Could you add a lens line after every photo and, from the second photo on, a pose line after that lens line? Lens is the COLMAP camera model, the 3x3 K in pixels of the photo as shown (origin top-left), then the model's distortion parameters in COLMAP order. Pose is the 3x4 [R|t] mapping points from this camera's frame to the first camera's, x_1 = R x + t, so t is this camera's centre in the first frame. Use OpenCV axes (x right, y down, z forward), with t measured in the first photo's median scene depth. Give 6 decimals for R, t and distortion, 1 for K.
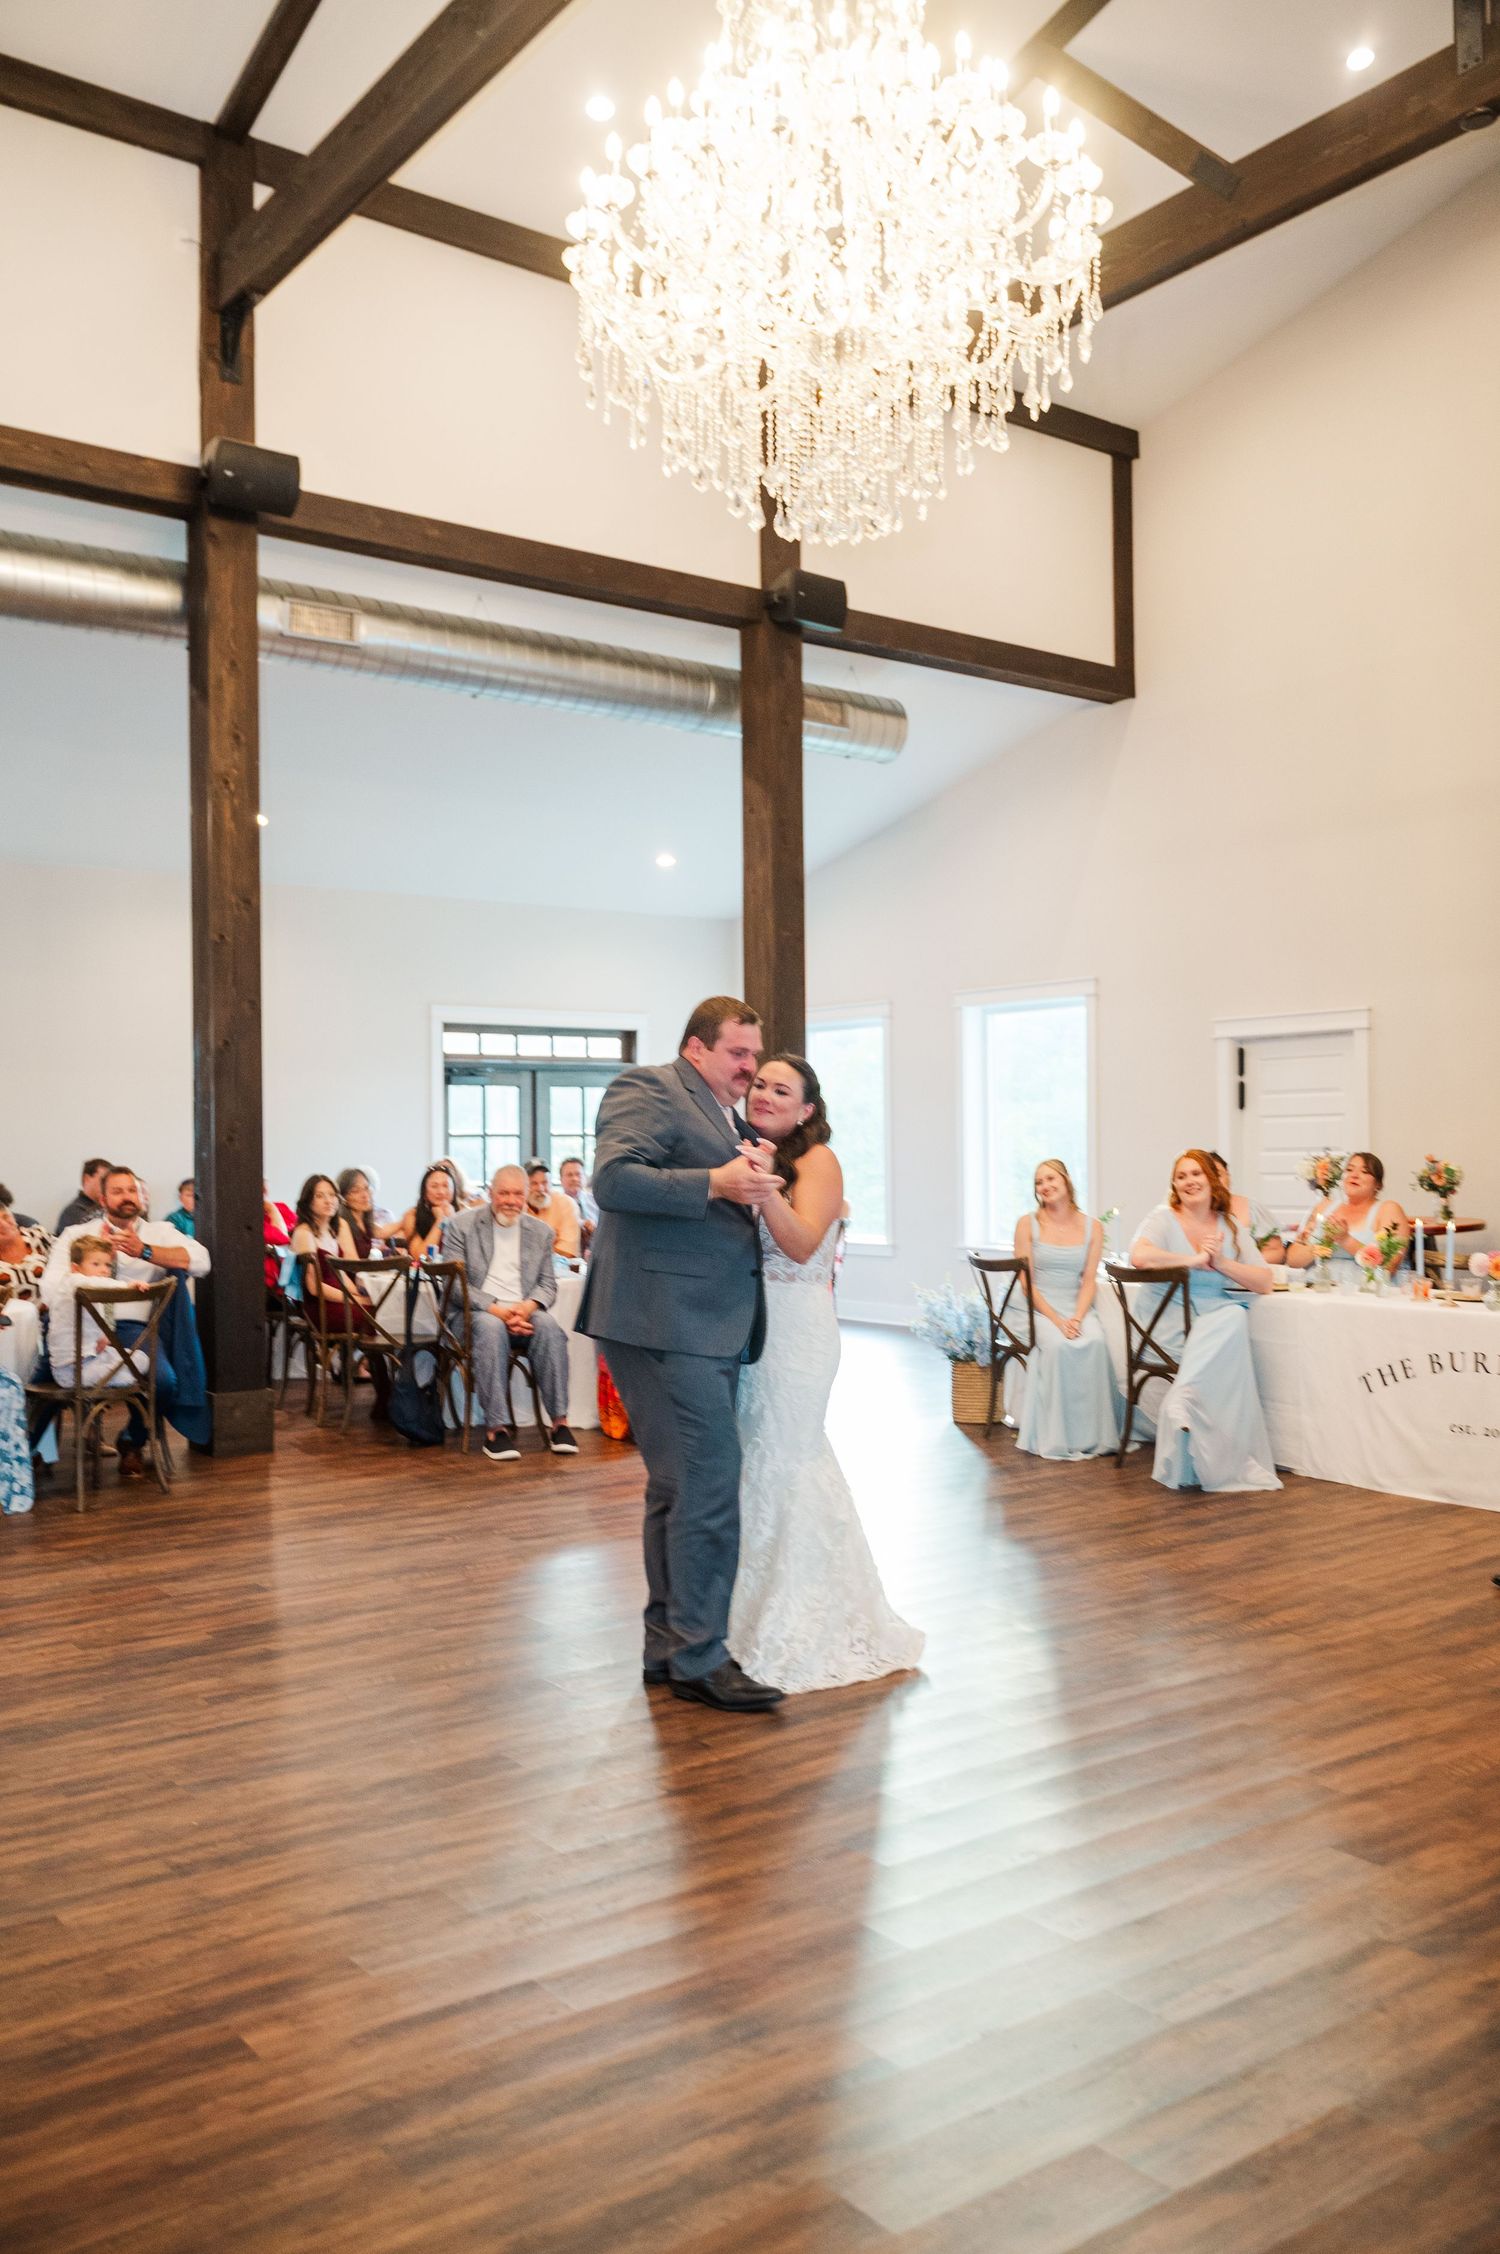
lens RADIAL K [[1797.4, 0, 744.1], [0, 1797.4, 1141.0], [0, 0, 1]] dist [0.000815, -0.008541]
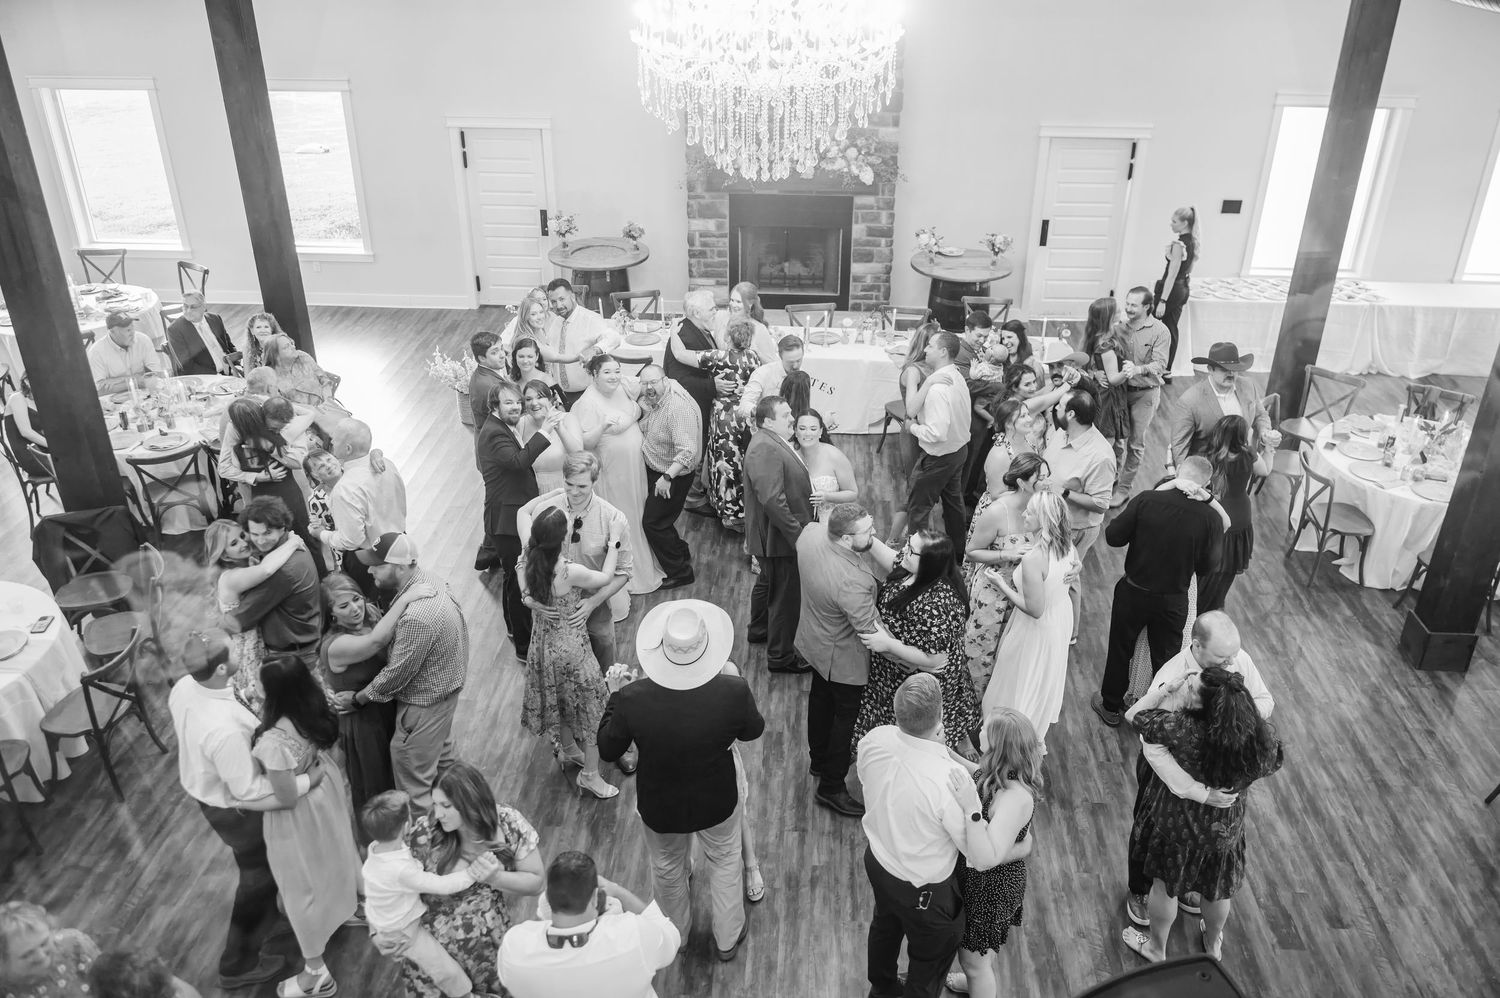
lens RADIAL K [[1197.0, 0, 749.4], [0, 1197.0, 483.7], [0, 0, 1]] dist [0.001825, -0.007763]
pose [[0.642844, -0.344016, 0.684401, -0.732402], [-0.014246, 0.887953, 0.459713, -0.468474], [-0.765865, -0.305274, 0.565914, 0.084083]]
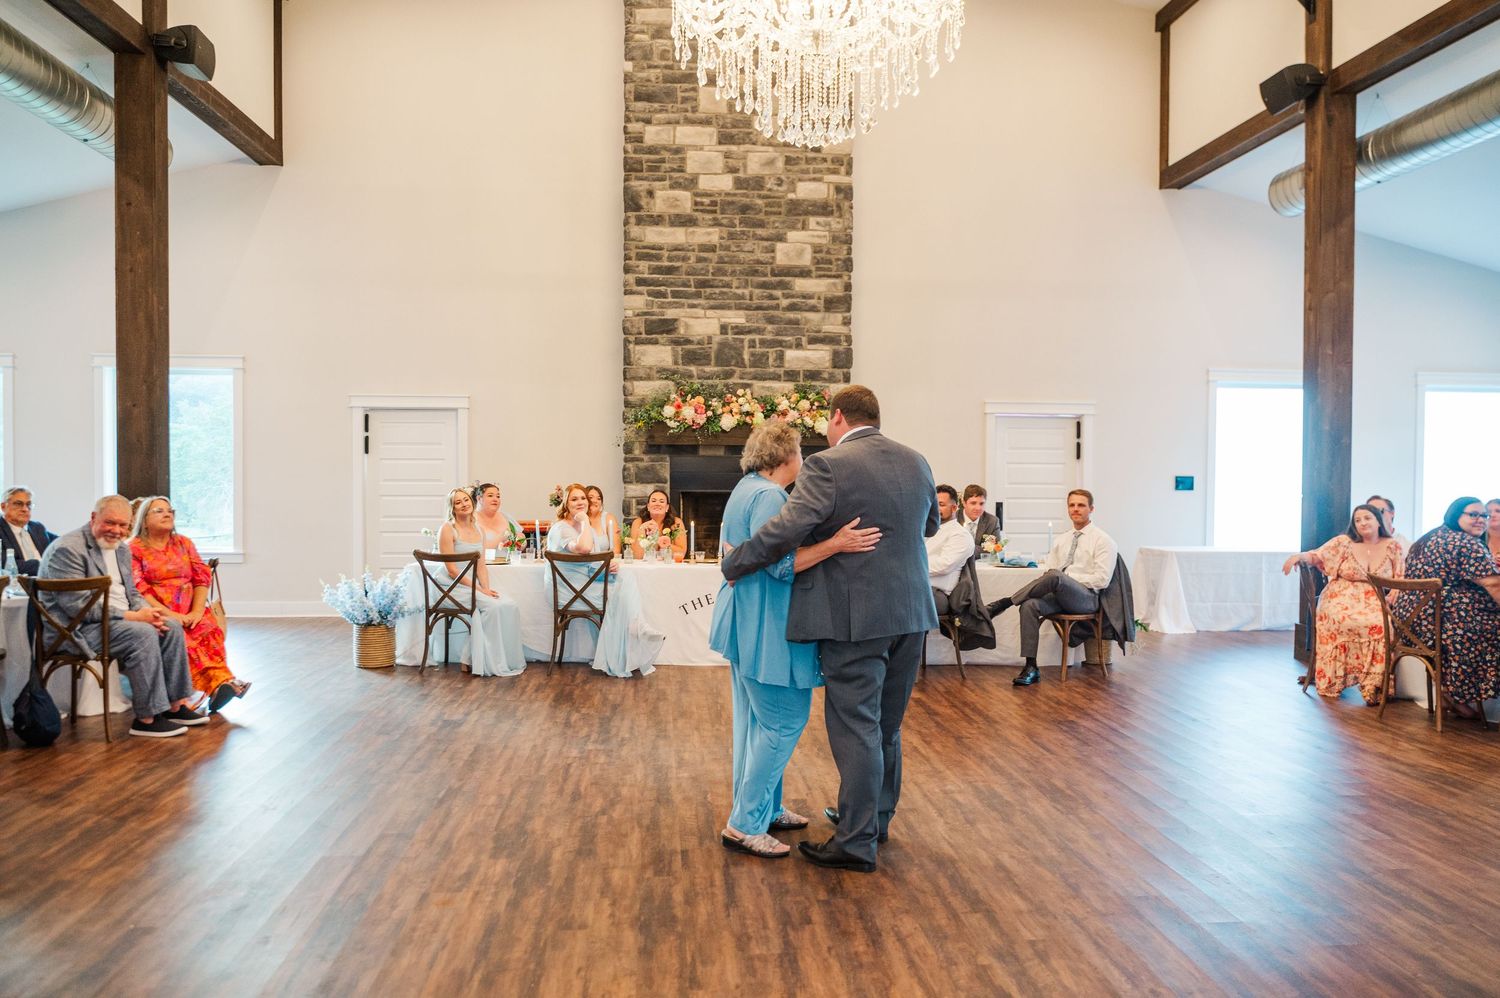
lens RADIAL K [[1196.1, 0, 750.0], [0, 1196.1, 499.0], [0, 0, 1]] dist [0.000815, -0.008541]
pose [[0.528589, -0.005442, 0.848860, -0.703517], [-0.016253, 0.999731, 0.016530, -0.001948], [-0.848722, -0.022534, 0.528359, 0.297531]]
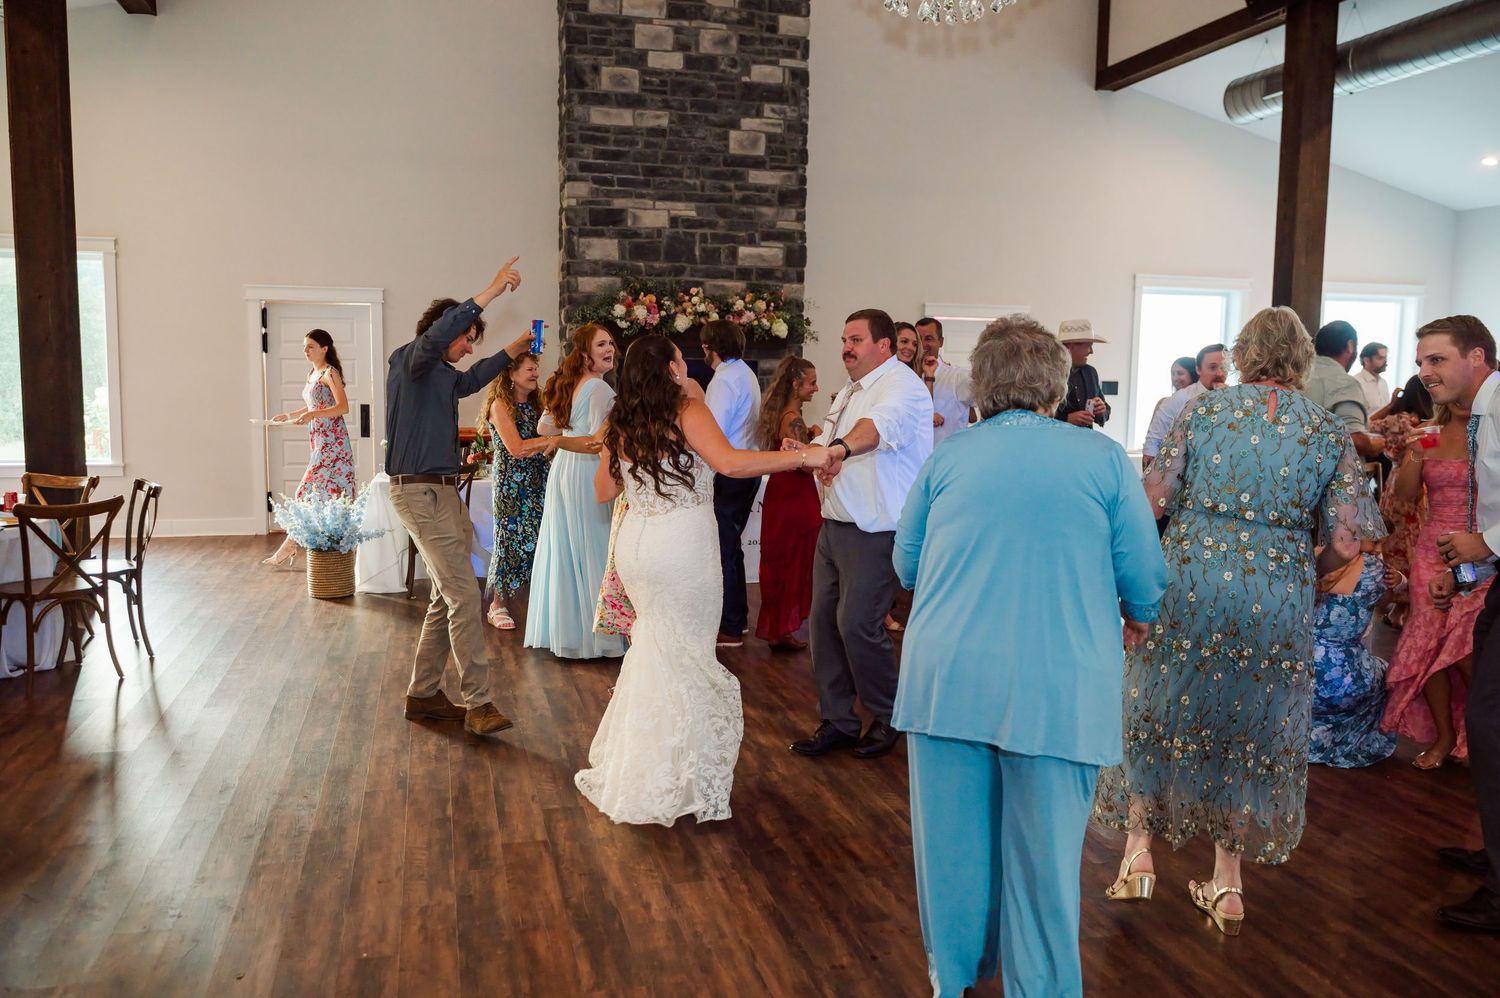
lens RADIAL K [[1191.8, 0, 740.8], [0, 1191.8, 489.9], [0, 0, 1]] dist [-0.003252, -0.003250]
pose [[0.372677, -0.079130, 0.924581, -0.731960], [-0.021120, 0.995376, 0.093702, -0.010531], [-0.927721, -0.054447, 0.369282, 0.537041]]
